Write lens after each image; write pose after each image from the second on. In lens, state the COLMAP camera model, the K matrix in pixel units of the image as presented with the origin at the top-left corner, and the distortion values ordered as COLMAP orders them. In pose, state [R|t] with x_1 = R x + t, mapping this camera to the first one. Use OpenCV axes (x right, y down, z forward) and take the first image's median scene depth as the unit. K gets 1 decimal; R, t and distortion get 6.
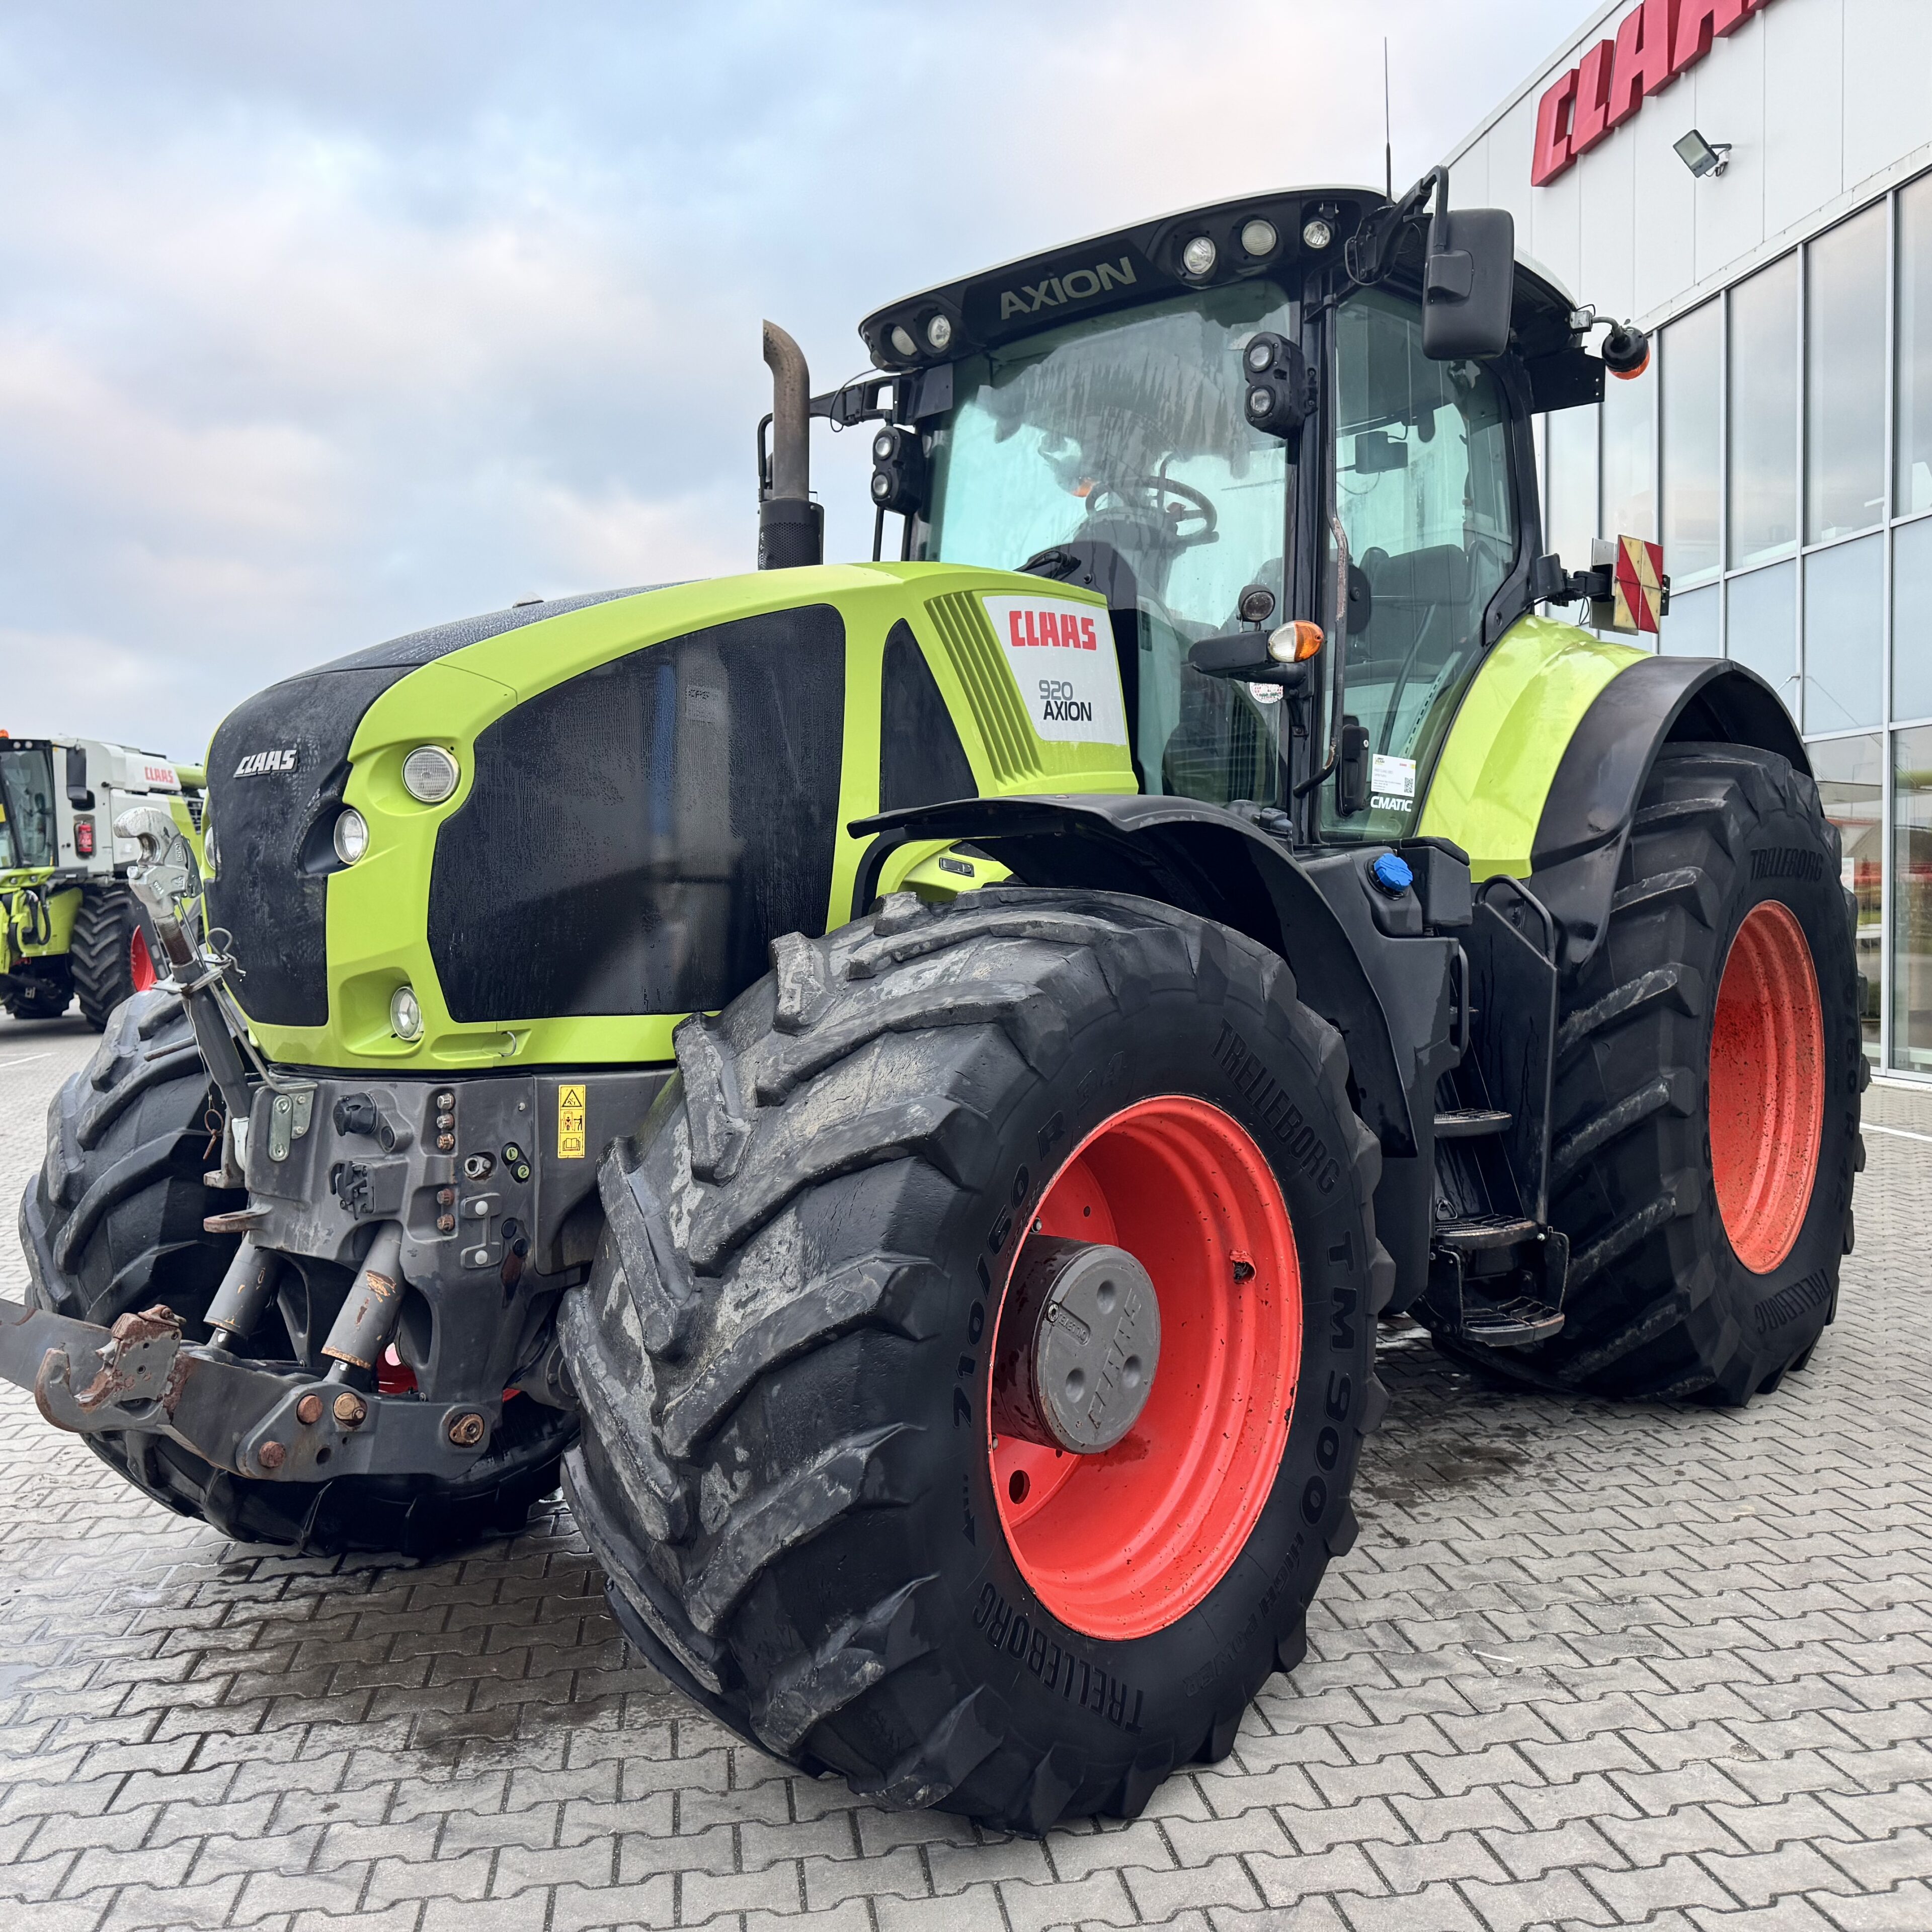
lens RADIAL K [[1828.6, 0, 975.9], [0, 1828.6, 986.0], [0, 0, 1]] dist [0.005785, 0.000000]
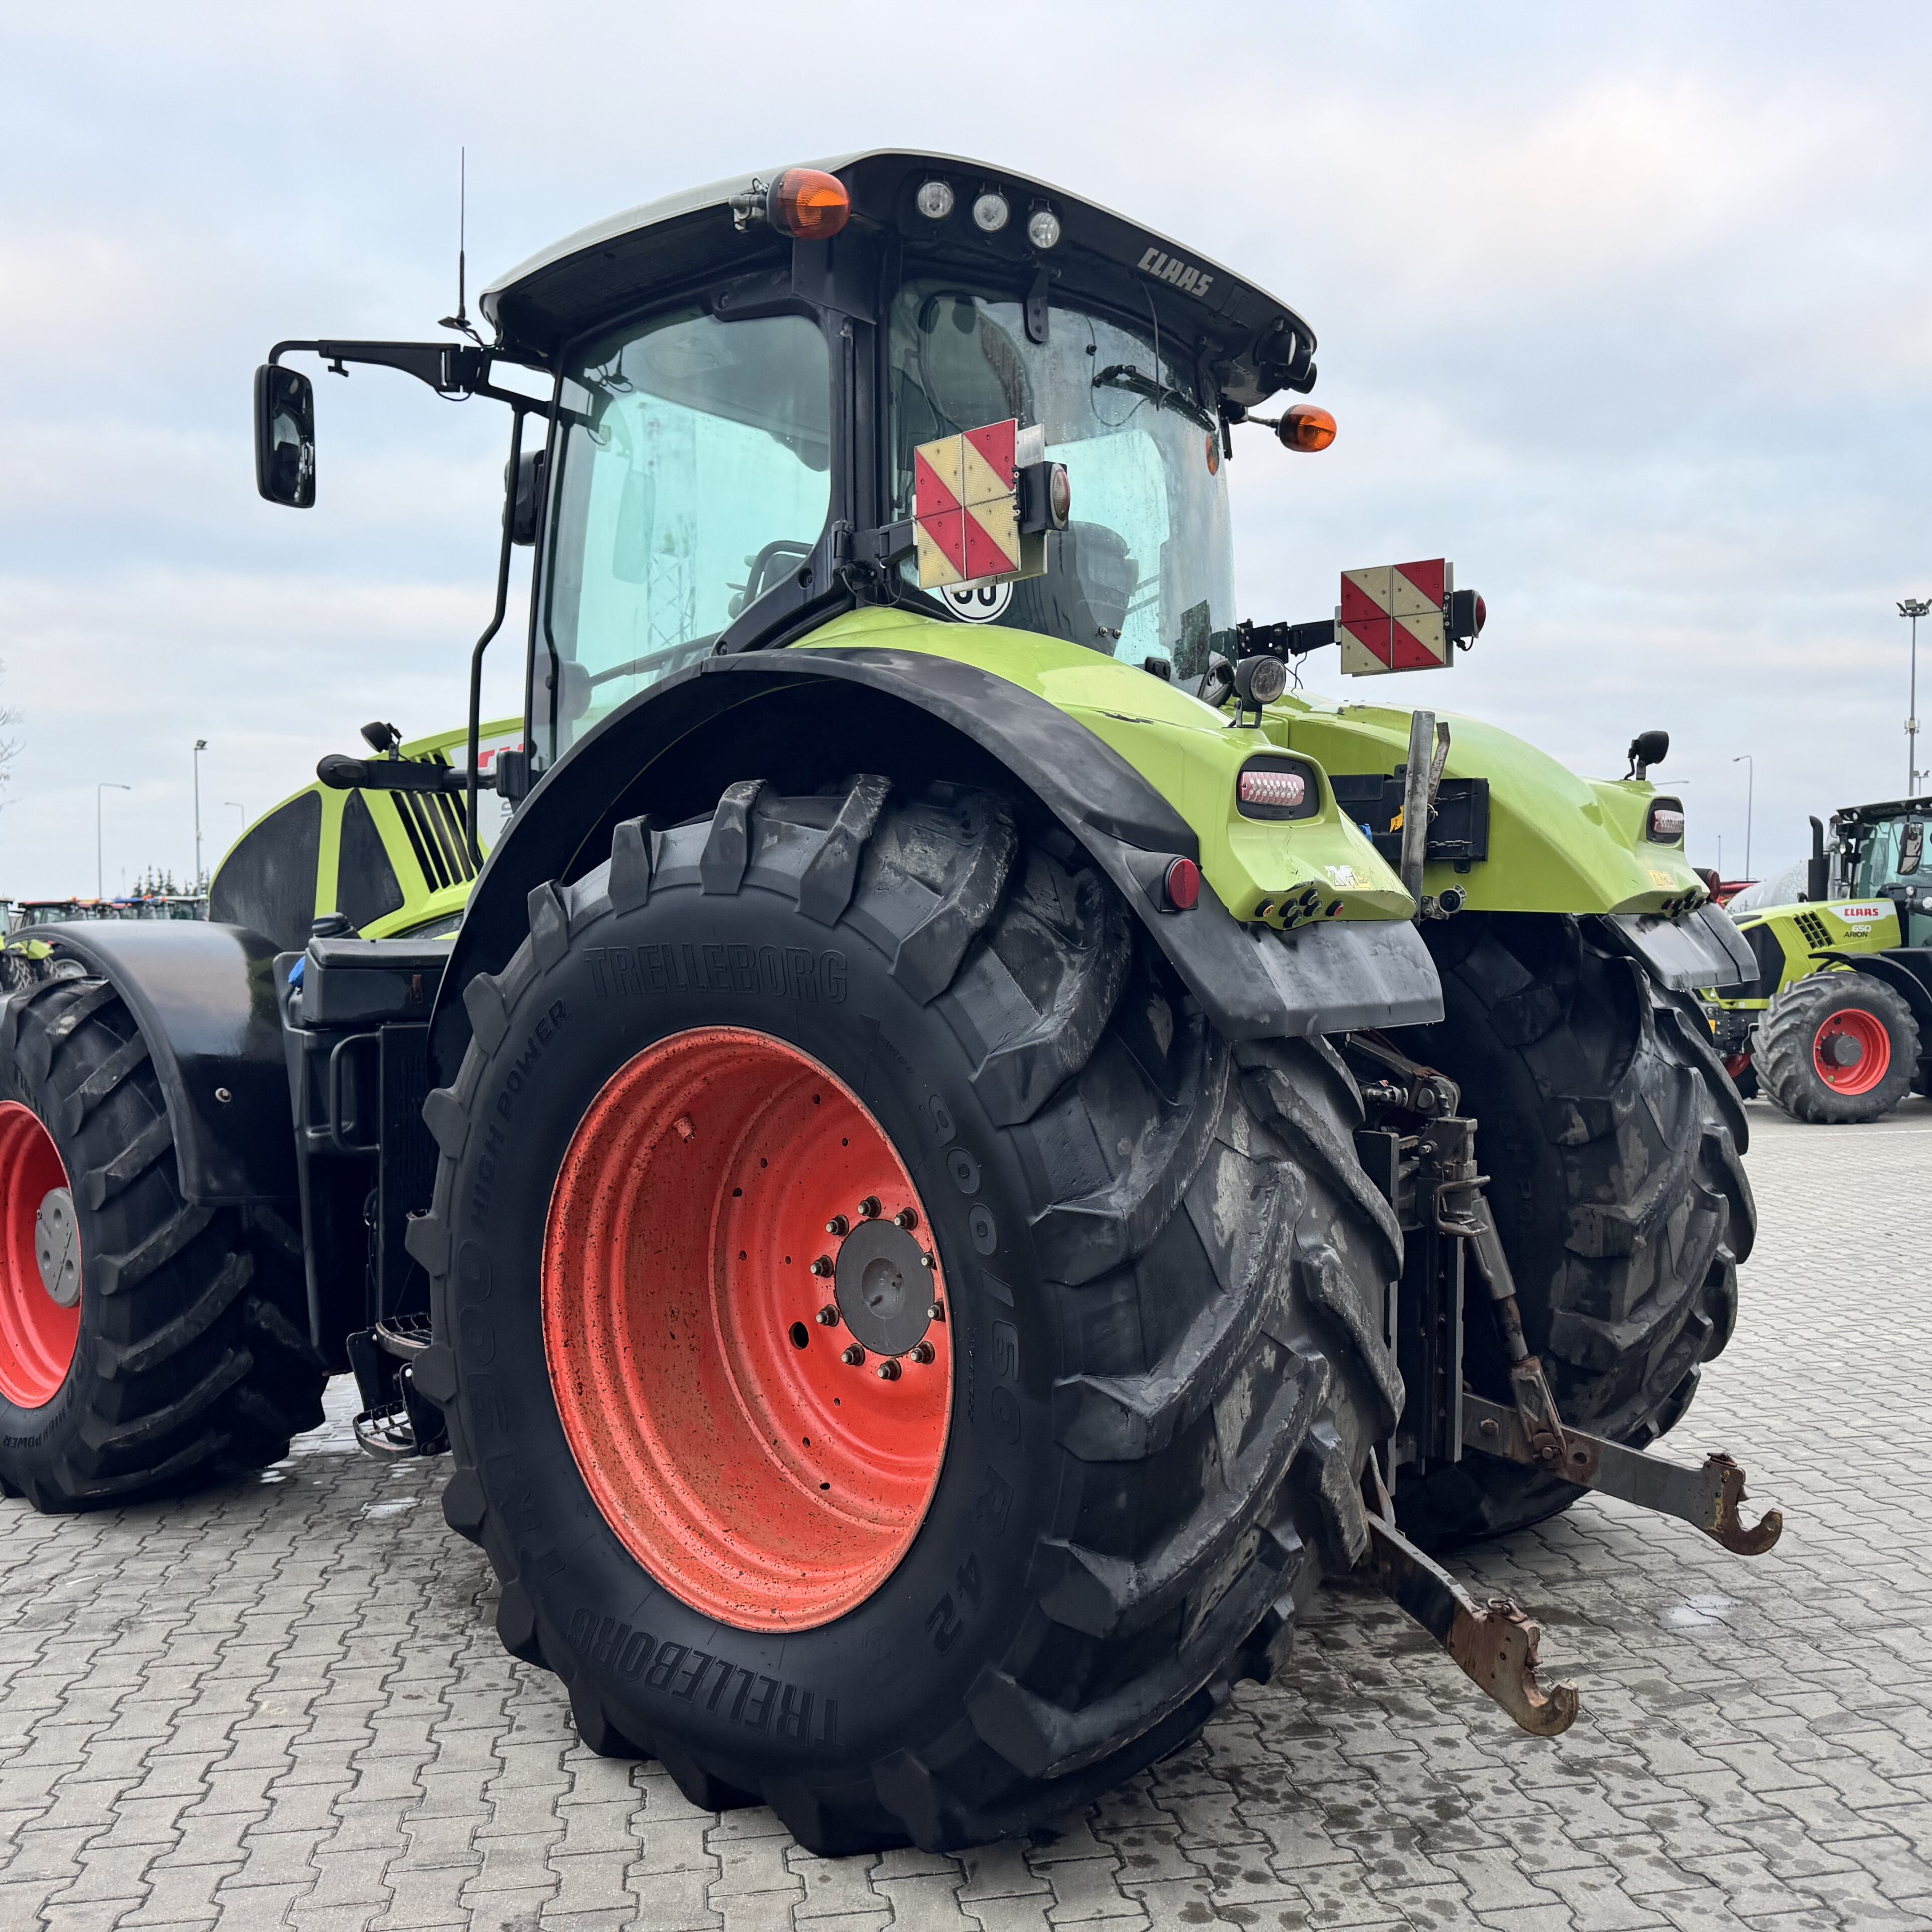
lens RADIAL K [[1828.6, 0, 983.0], [0, 1828.6, 966.5], [0, 0, 1]] dist [0.005785, 0.000000]
pose [[0.010106, 0.034242, -0.999362, 1.527156], [-0.040044, 0.998626, 0.033812, -0.132642], [0.999147, 0.039677, 0.011463, 1.561797]]
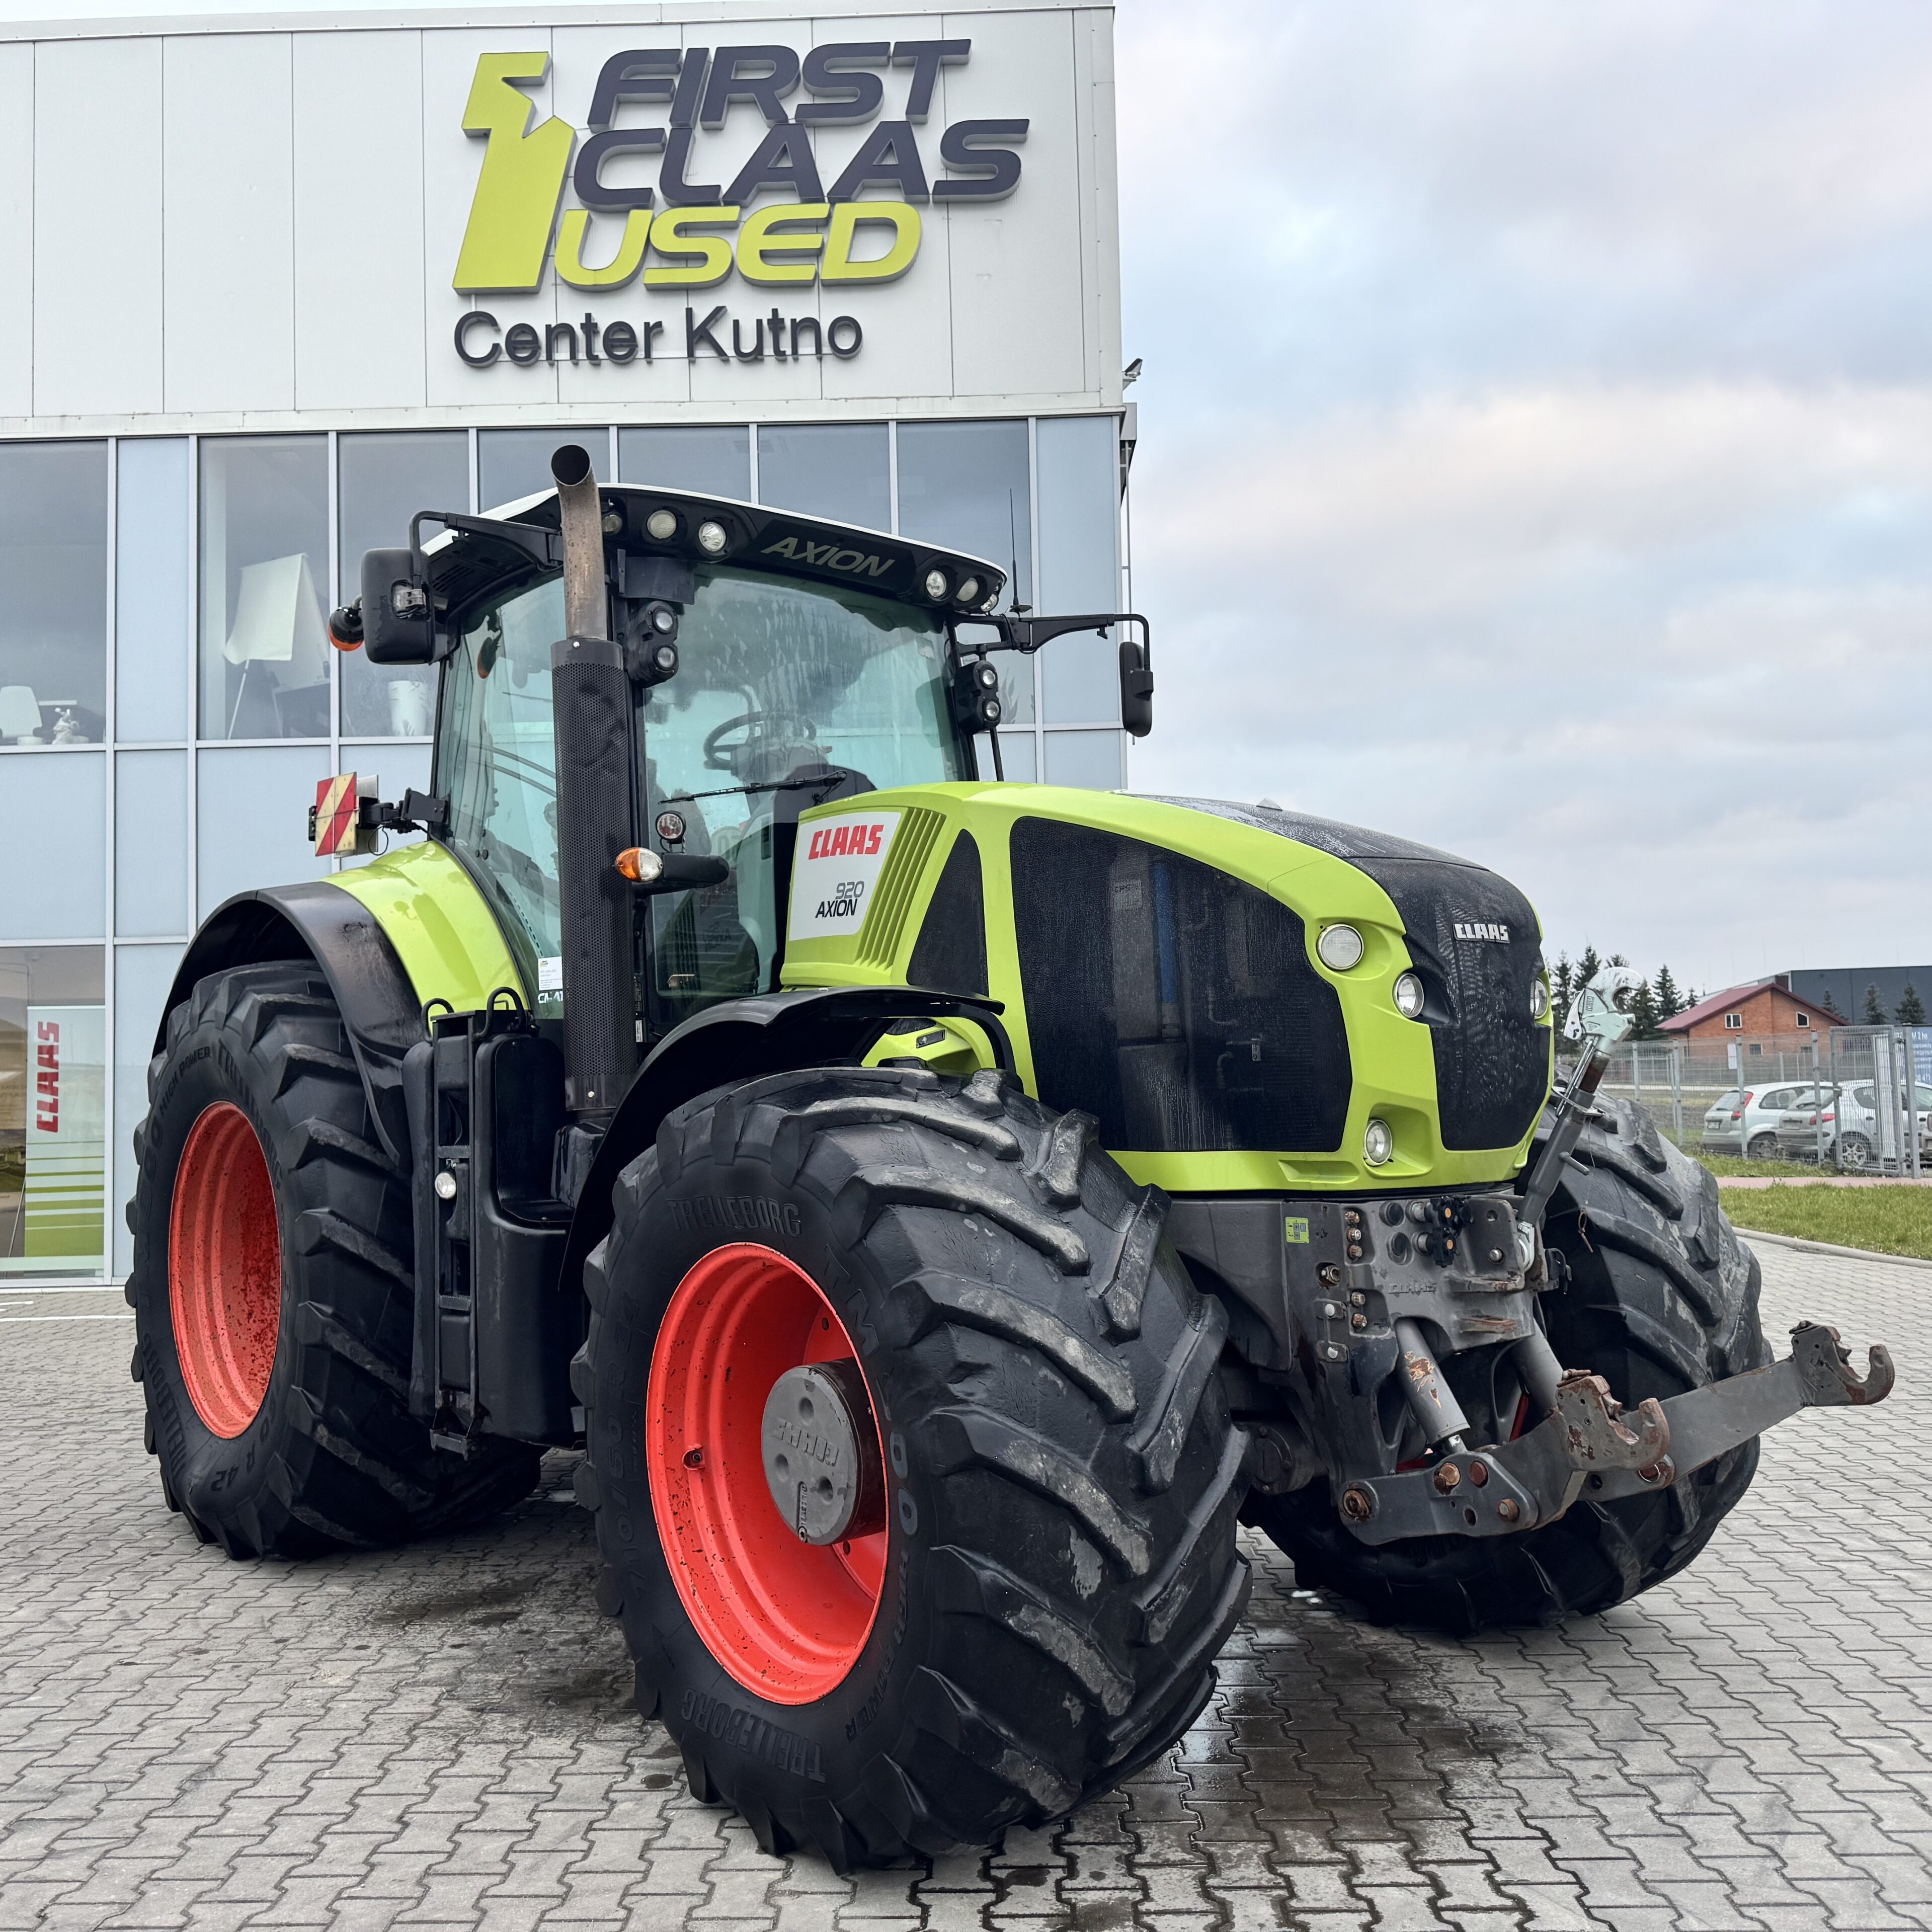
lens RADIAL K [[1828.6, 0, 944.1], [0, 1828.6, 963.0], [0, 0, 1]] dist [0.005785, 0.000000]
pose [[0.174063, 0.075952, 0.981801, -1.438390], [0.067235, 0.993778, -0.088798, -0.014537], [-0.982437, 0.081468, 0.167873, 1.009905]]
